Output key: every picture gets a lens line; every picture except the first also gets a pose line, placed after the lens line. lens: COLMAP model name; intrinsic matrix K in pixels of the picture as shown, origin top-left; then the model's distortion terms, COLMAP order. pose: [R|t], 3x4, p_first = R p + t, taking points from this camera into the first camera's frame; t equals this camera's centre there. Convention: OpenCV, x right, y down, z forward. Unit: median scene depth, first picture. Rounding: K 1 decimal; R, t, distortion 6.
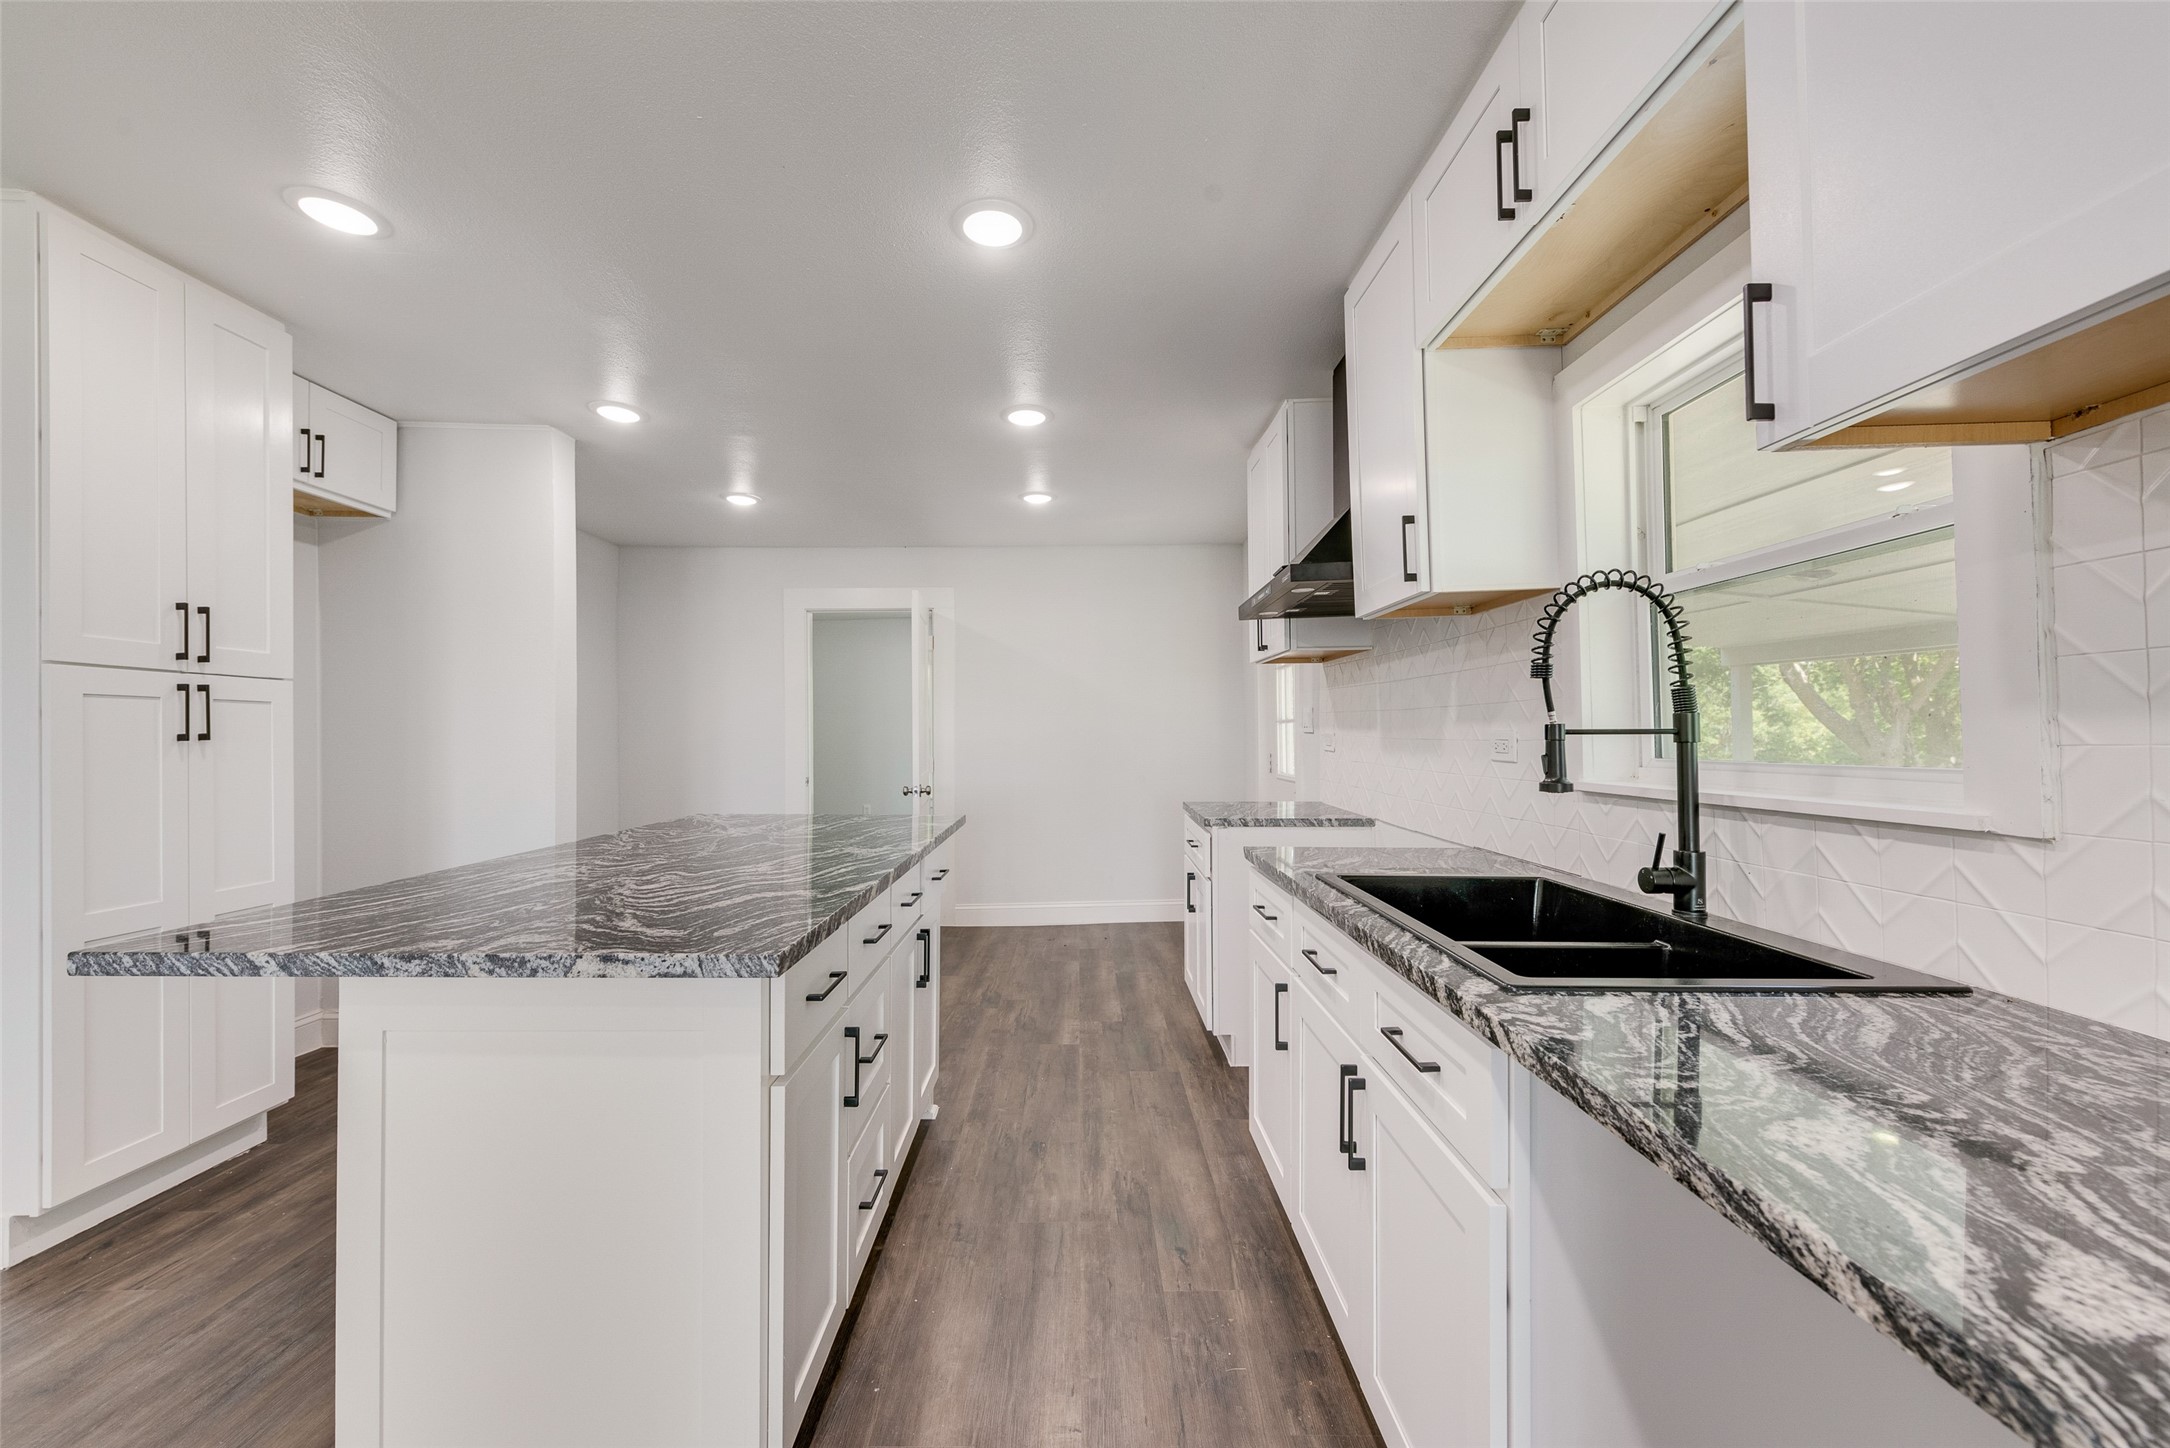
lens RADIAL K [[854.5, 0, 1084.7], [0, 854.5, 733.8], [0, 0, 1]] dist [0.007881, -0.000117]
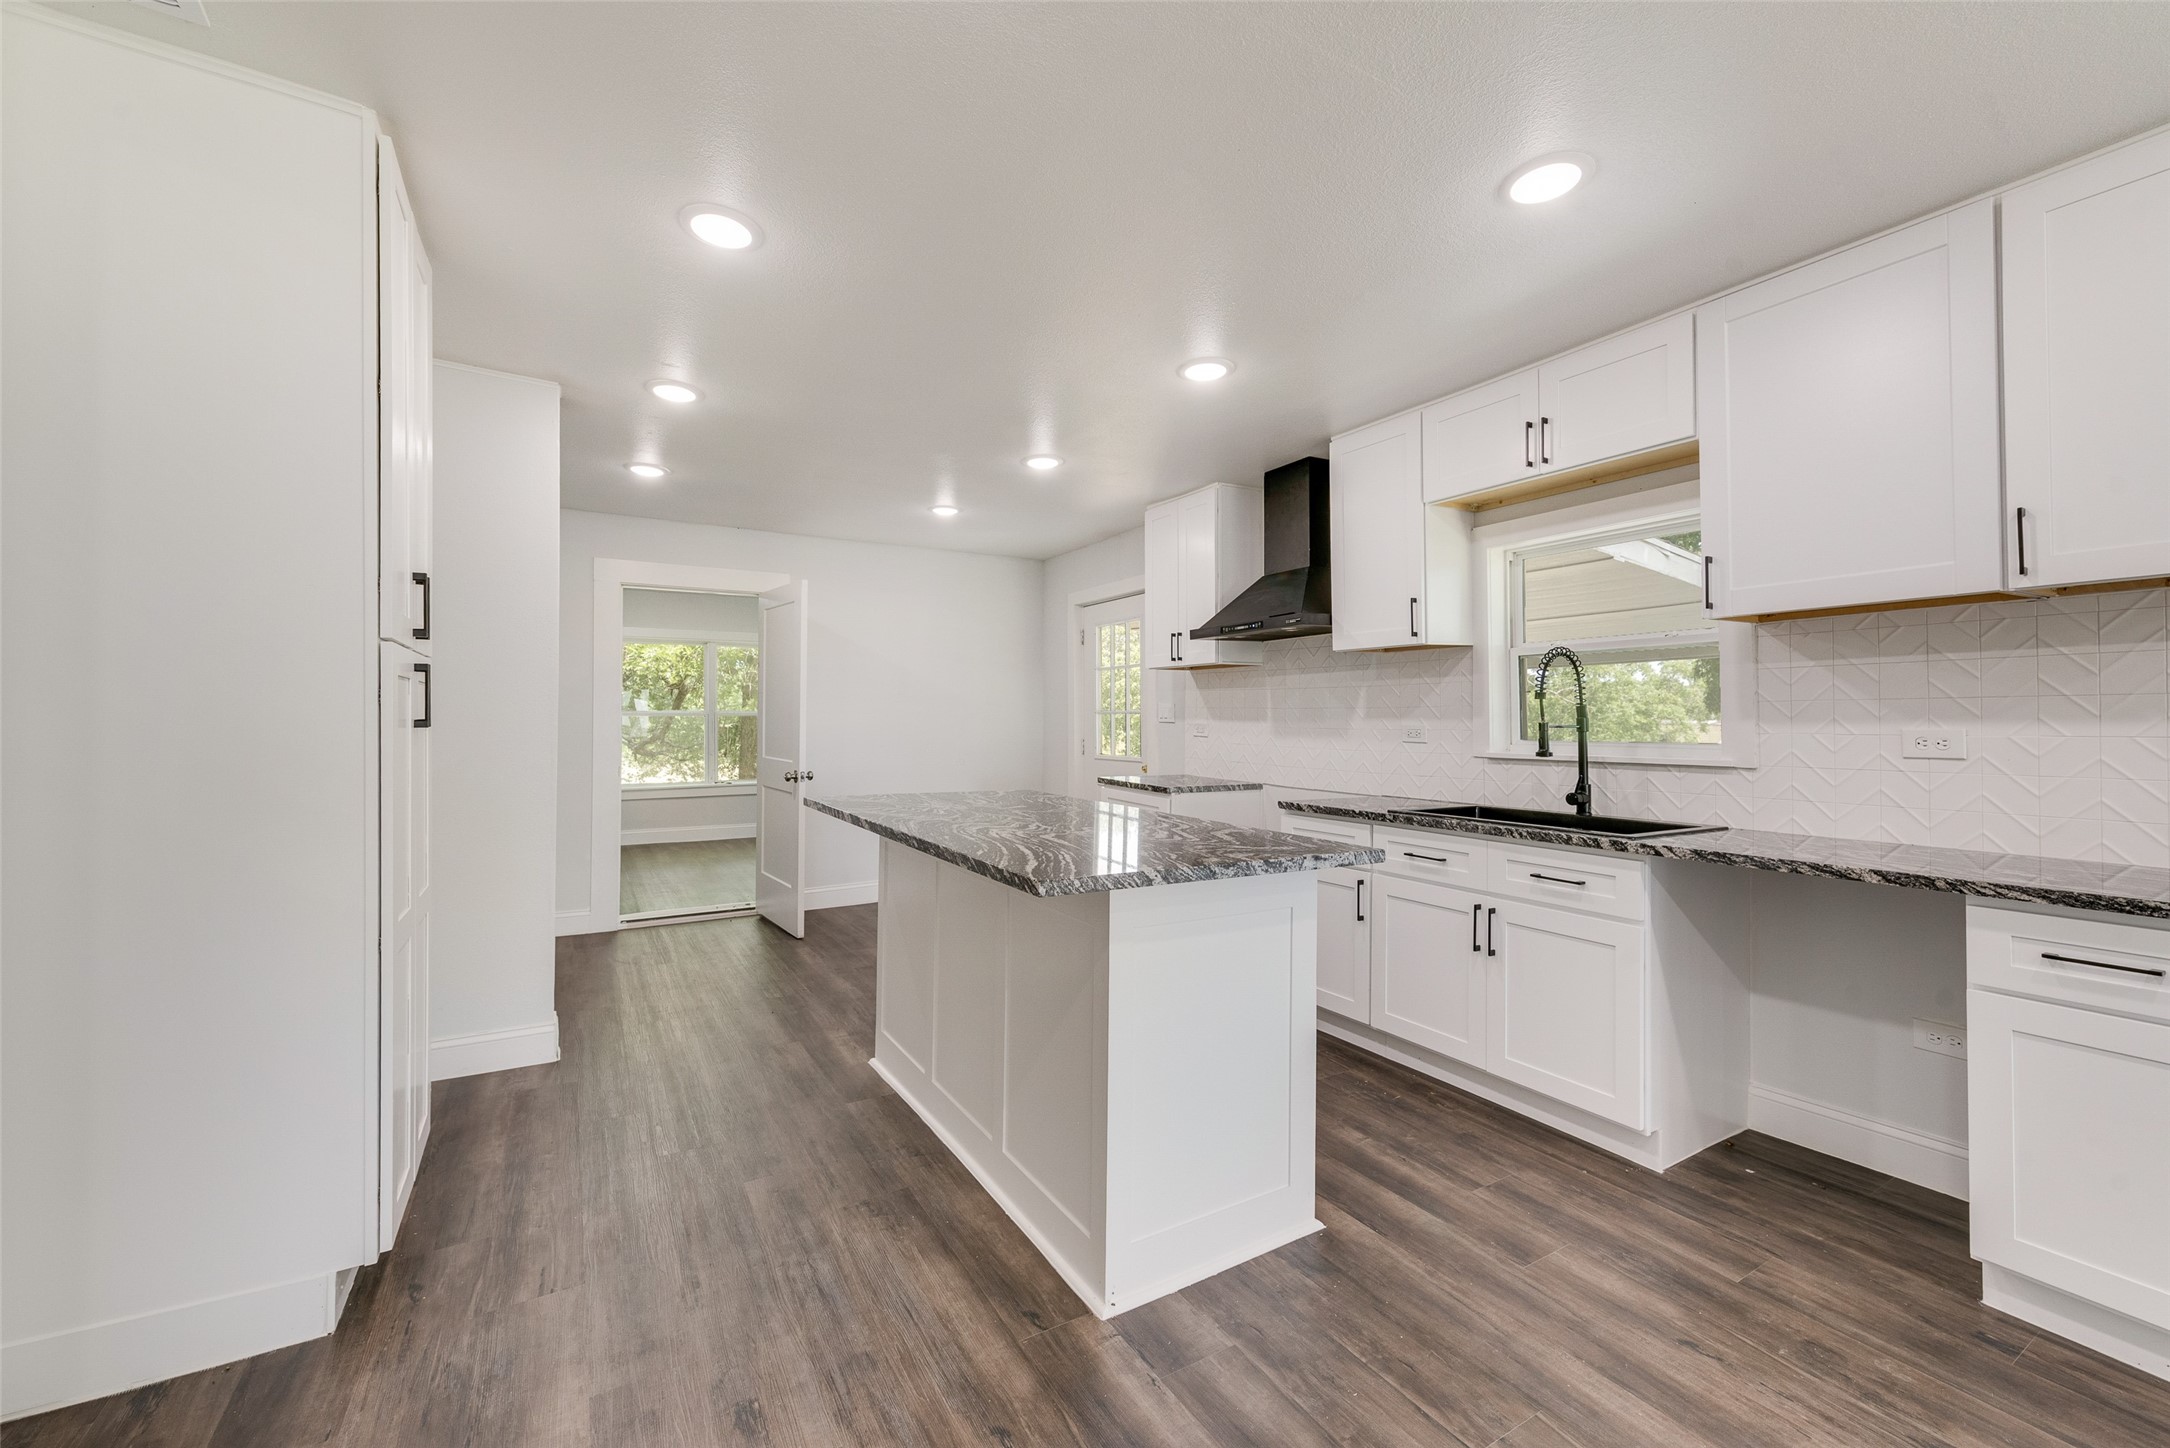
lens RADIAL K [[854.5, 0, 1083.6], [0, 854.5, 713.5], [0, 0, 1]] dist [0.007881, -0.000117]
pose [[0.863106, 0.011785, 0.504886, -1.385744], [-0.008185, 0.999923, -0.009348, -0.005139], [-0.504957, 0.003936, 0.863136, -0.182796]]
